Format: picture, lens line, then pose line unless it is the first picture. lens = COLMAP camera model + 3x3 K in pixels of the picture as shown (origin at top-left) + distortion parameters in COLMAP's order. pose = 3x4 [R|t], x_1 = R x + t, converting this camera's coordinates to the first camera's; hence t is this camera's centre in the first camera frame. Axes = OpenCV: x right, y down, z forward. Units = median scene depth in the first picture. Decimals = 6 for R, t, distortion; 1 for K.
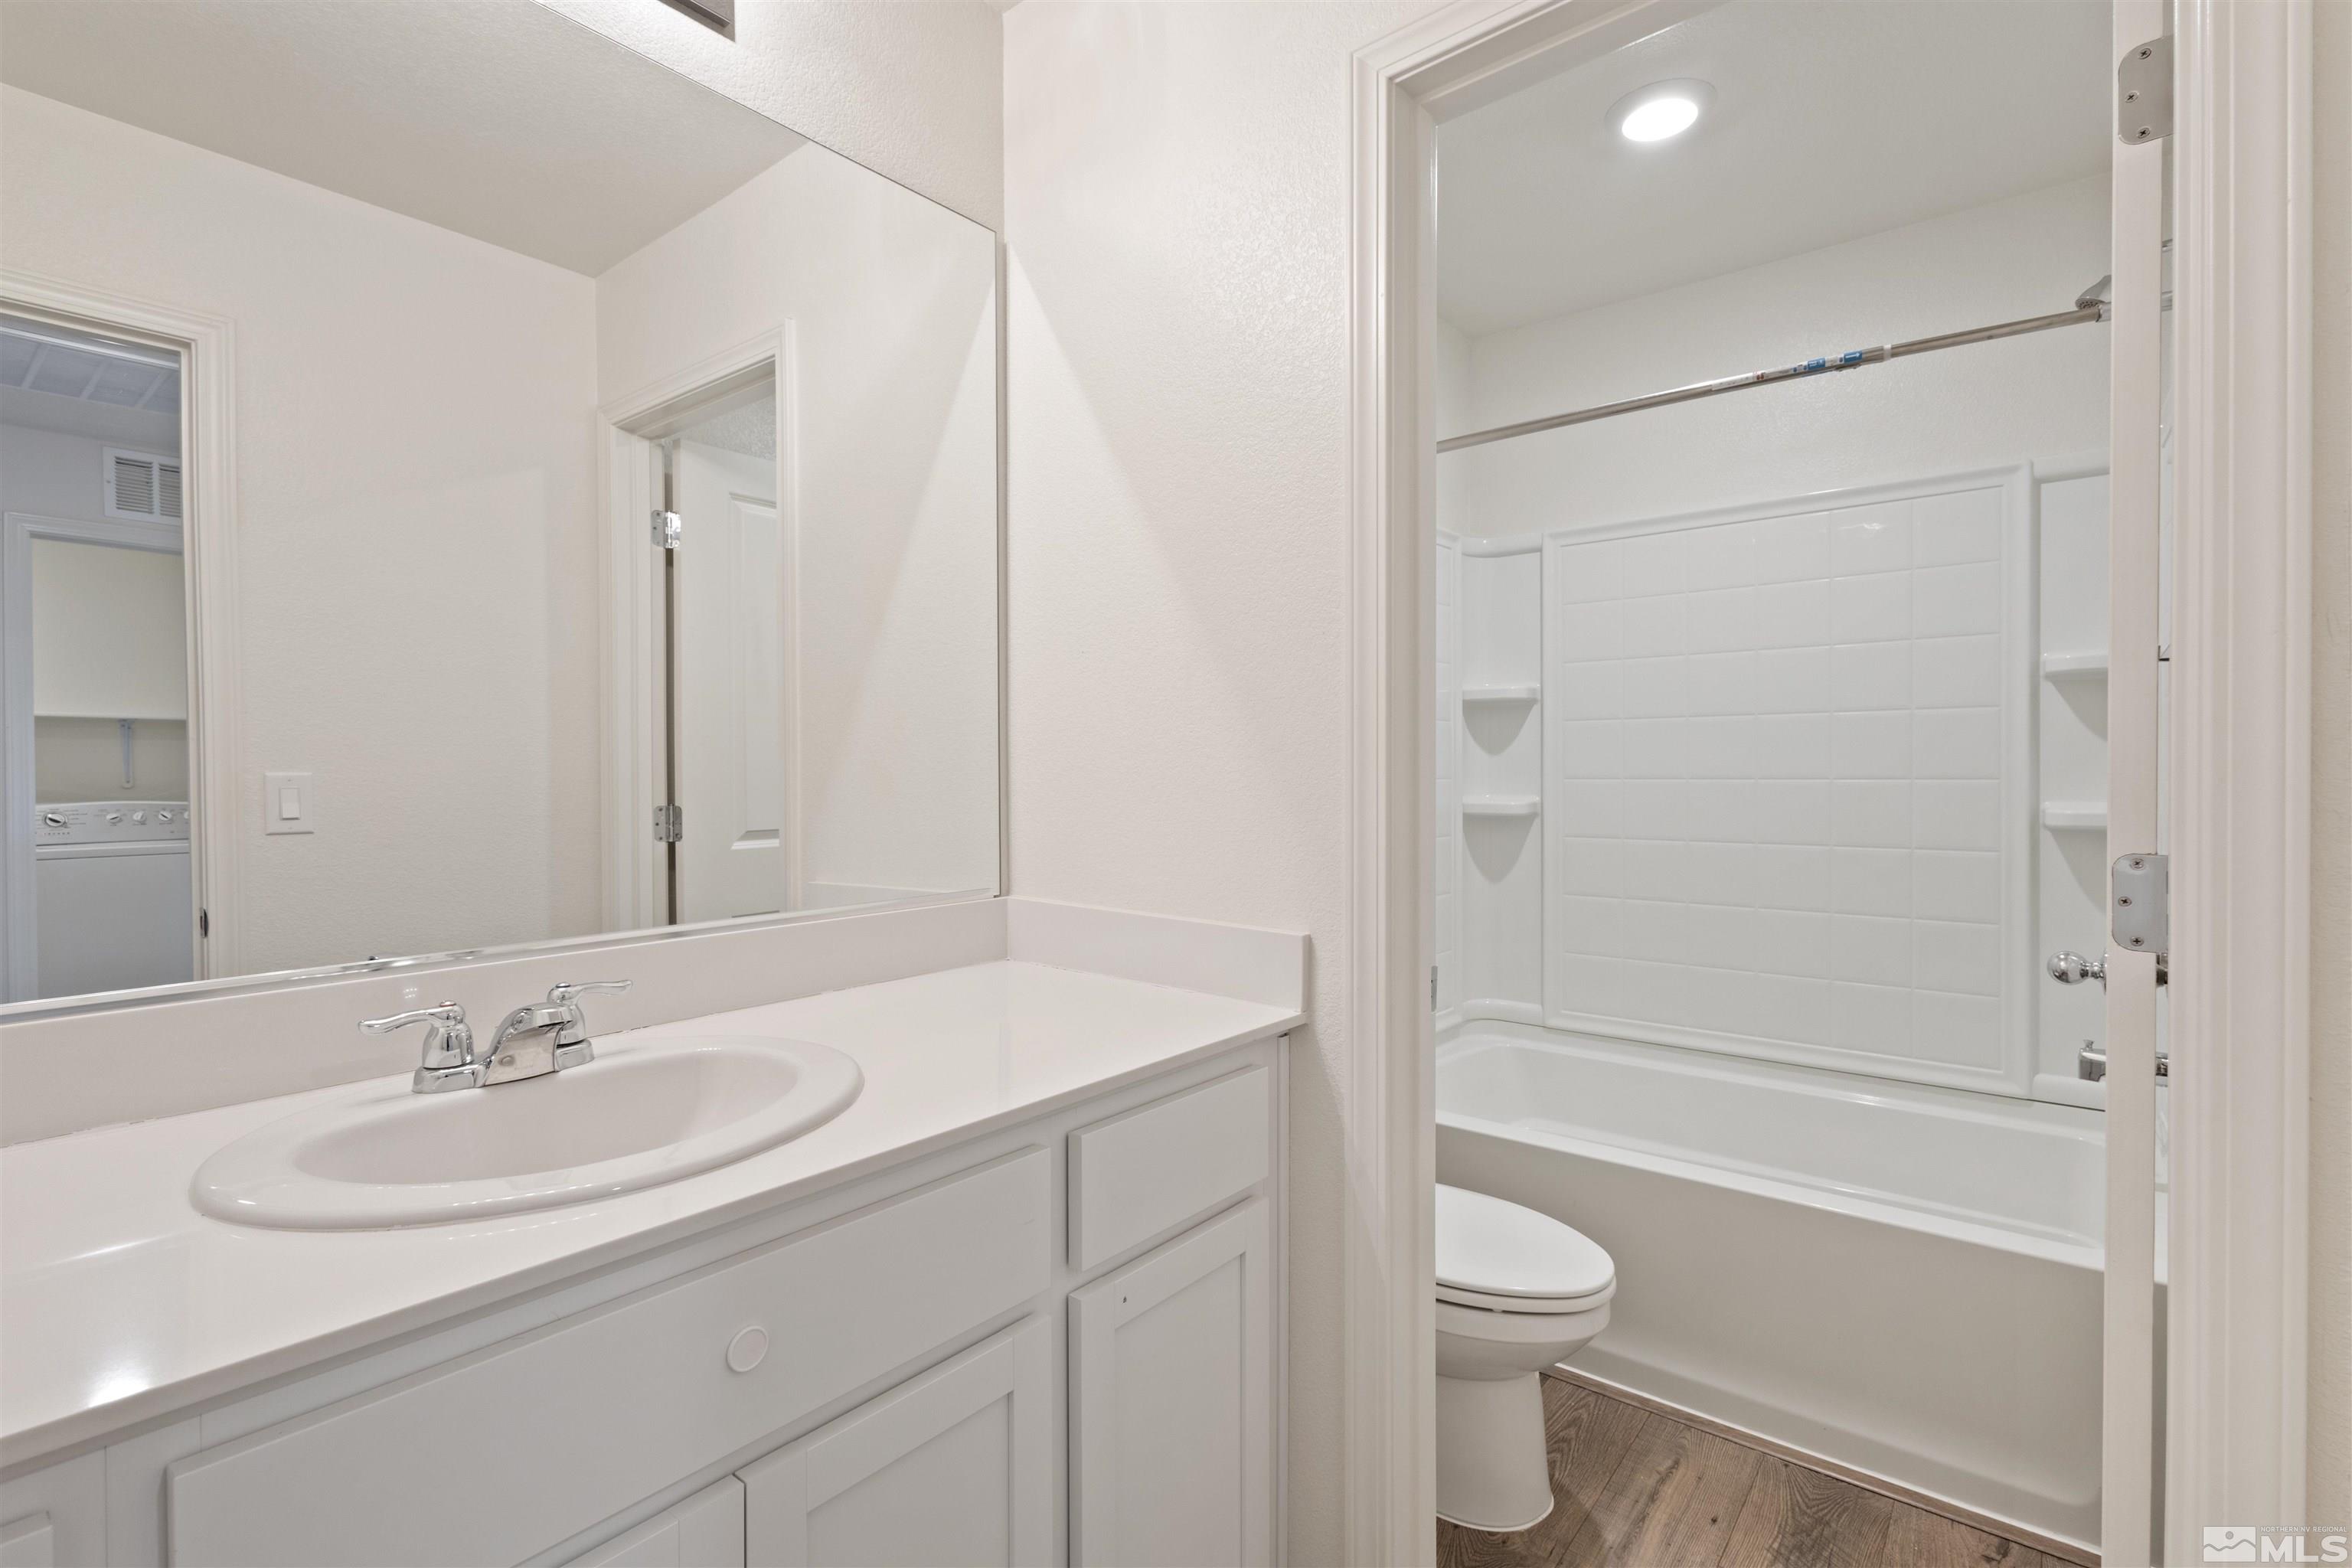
lens RADIAL K [[1088.7, 0, 1168.9], [0, 1088.7, 778.4], [0, 0, 1]] dist [0.008201, -0.000799]
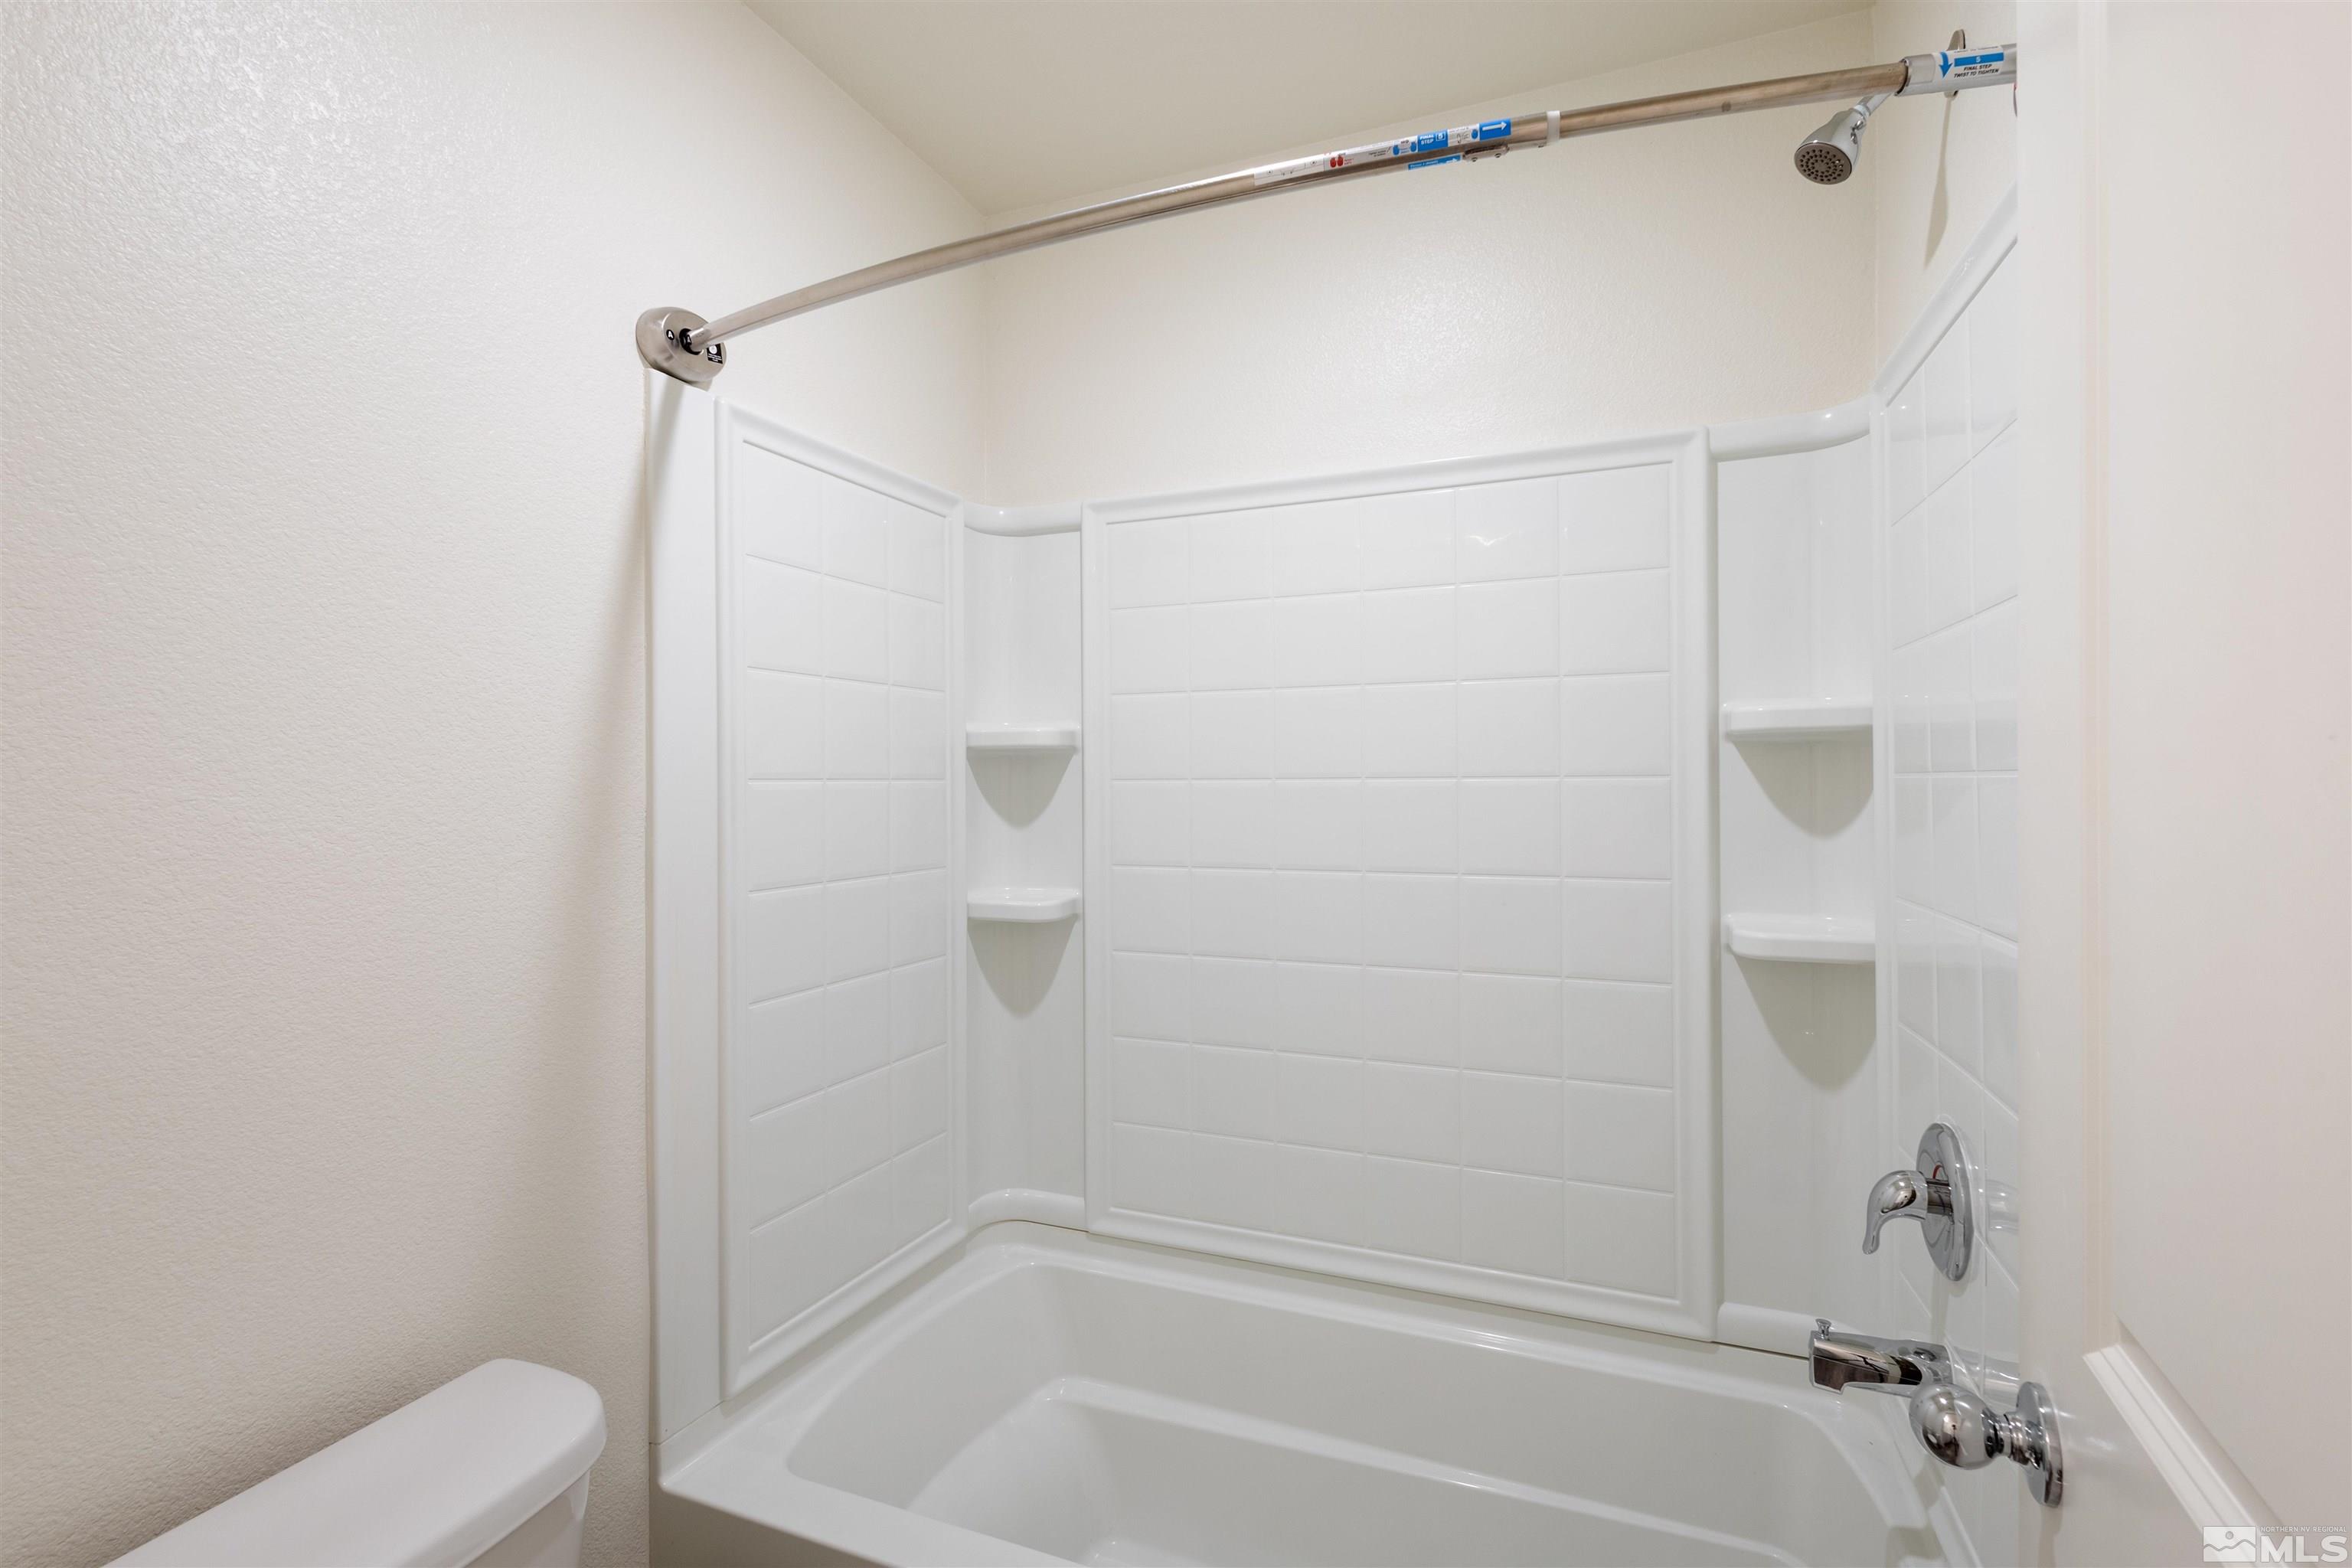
lens RADIAL K [[1079.4, 0, 1172.5], [0, 1079.4, 776.6], [0, 0, 1]] dist [0.008950, -0.001543]
pose [[0.958190, 0.001025, 0.286129, 0.245708], [0.002742, 0.999915, -0.012764, -0.055218], [-0.286118, 0.013015, 0.958106, 0.410466]]
